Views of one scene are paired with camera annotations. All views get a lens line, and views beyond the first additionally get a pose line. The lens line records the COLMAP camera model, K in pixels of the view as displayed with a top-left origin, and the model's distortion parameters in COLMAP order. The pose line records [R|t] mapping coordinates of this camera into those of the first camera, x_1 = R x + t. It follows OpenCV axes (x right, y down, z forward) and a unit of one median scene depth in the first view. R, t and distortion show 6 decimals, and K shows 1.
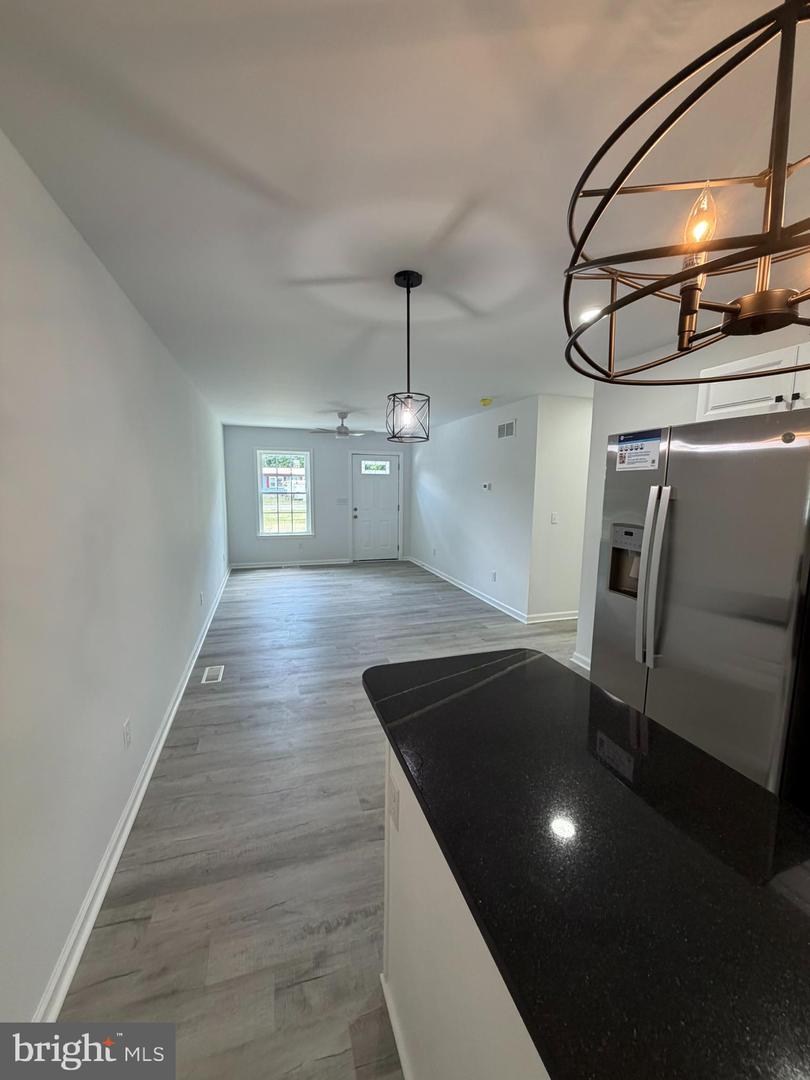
lens RADIAL K [[432.7, 0, 409.0], [0, 432.7, 538.1], [0, 0, 1]] dist [0.000417, 0.000908]
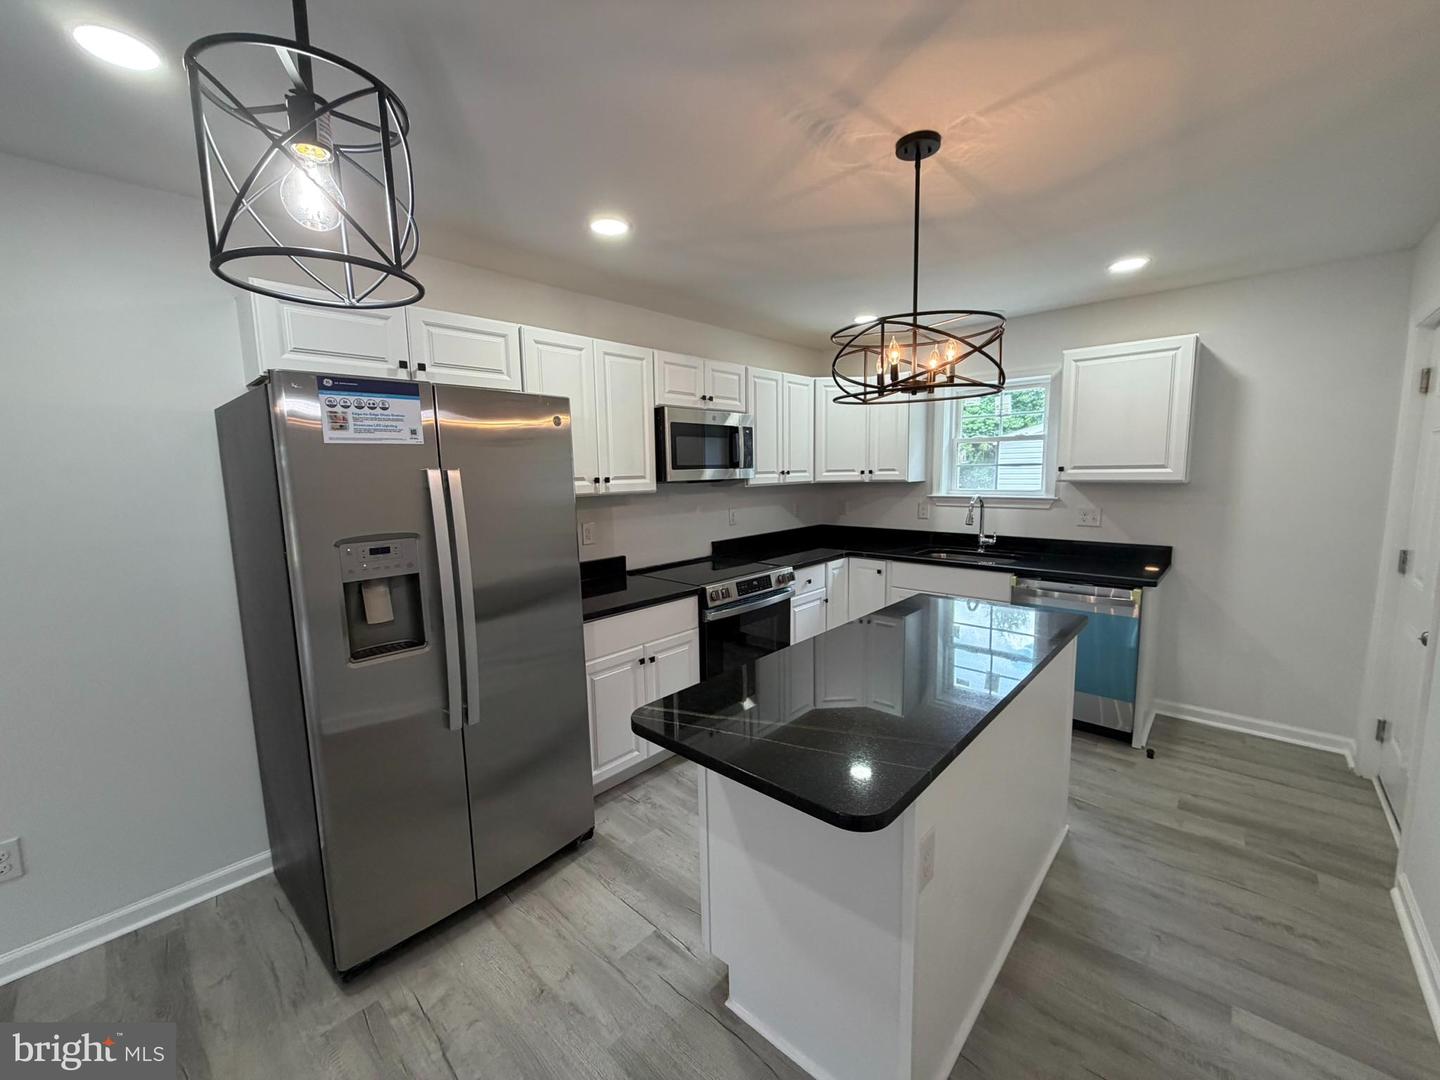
lens RADIAL K [[577.0, 0, 713.2], [0, 577.0, 543.0], [0, 0, 1]] dist [0.000417, 0.000908]
pose [[-0.486175, -0.111212, 0.866756, -0.412502], [0.126298, 0.972512, 0.195624, -0.123786], [-0.864686, 0.204577, -0.458765, 1.014098]]
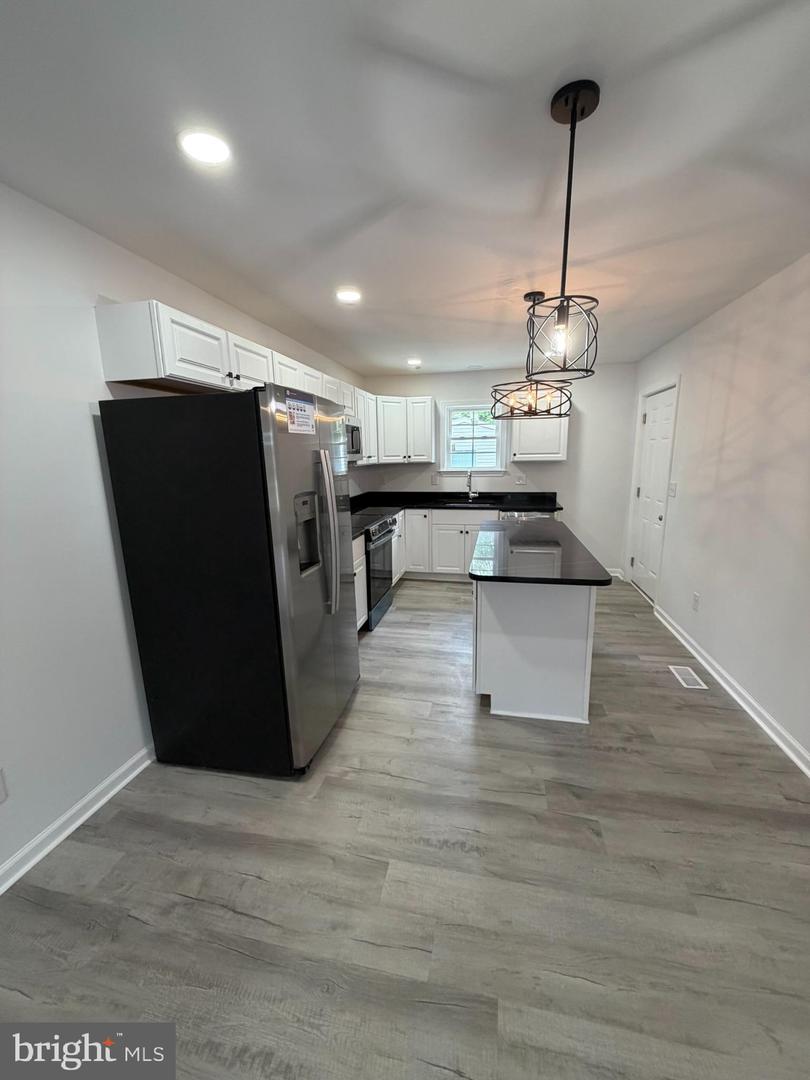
lens RADIAL K [[432.7, 0, 406.6], [0, 432.7, 542.6], [0, 0, 1]] dist [0.000417, 0.000908]
pose [[-0.865321, -0.095602, 0.492016, -0.149725], [0.073180, 0.947023, 0.312716, -0.214506], [-0.495847, 0.306606, -0.812483, 1.751784]]
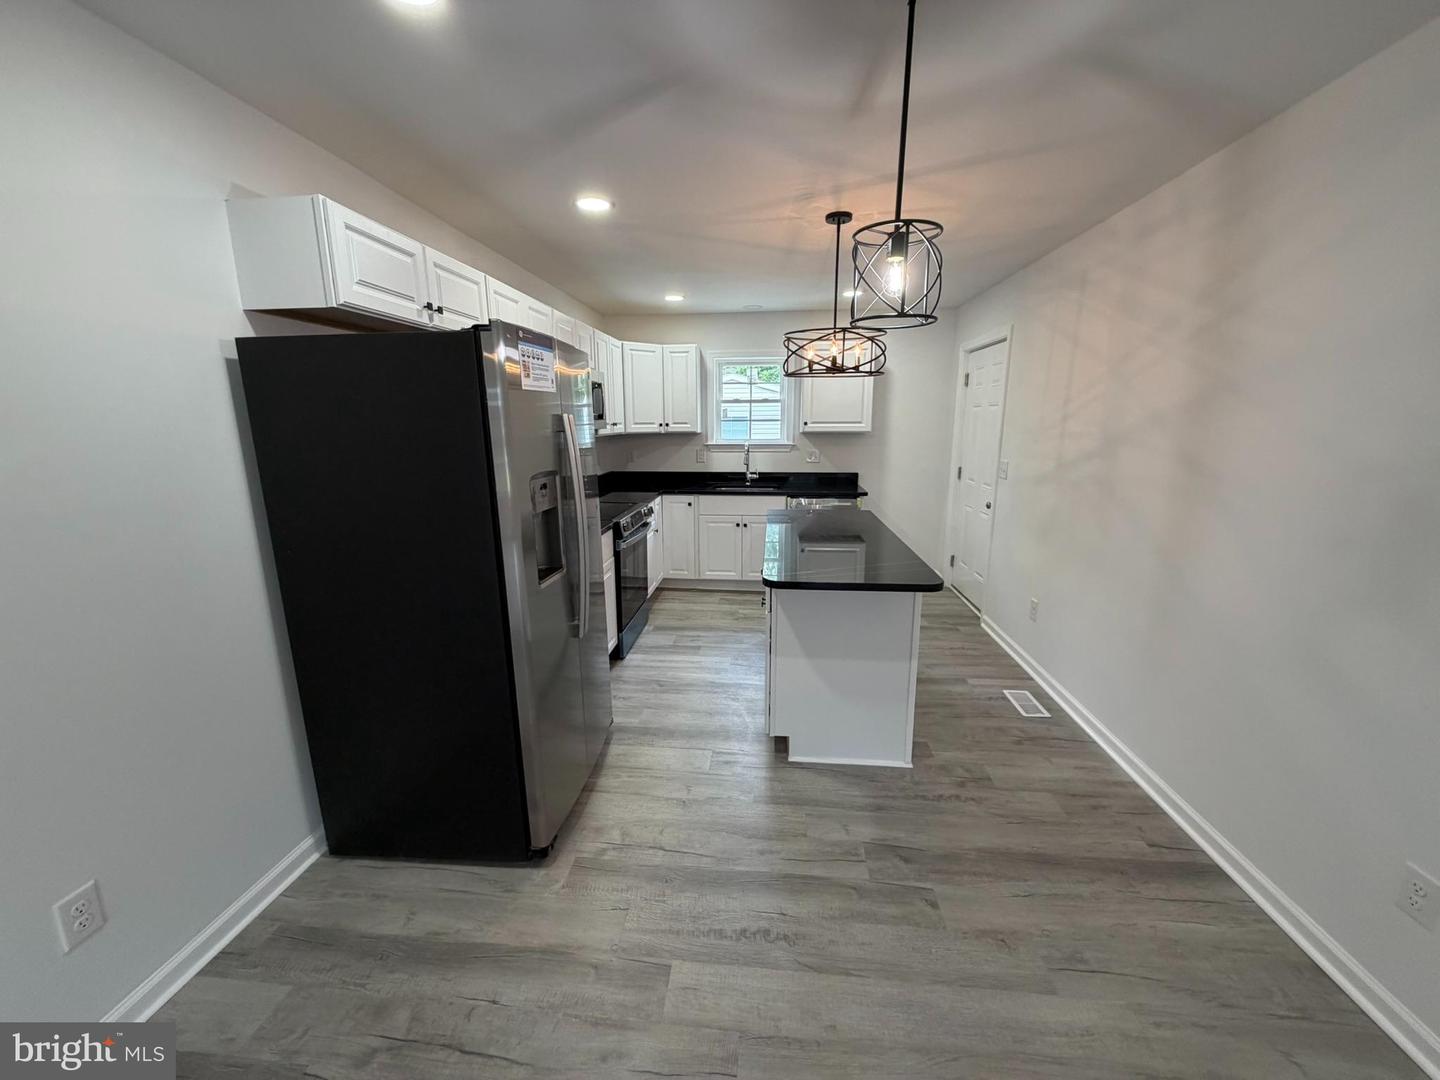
lens RADIAL K [[577.0, 0, 716.7], [0, 577.0, 544.2], [0, 0, 1]] dist [0.000417, 0.000908]
pose [[-0.914992, -0.089711, 0.393372, -0.104816], [0.047958, 0.943873, 0.326808, -0.217227], [-0.400612, 0.317892, -0.859334, 1.776580]]
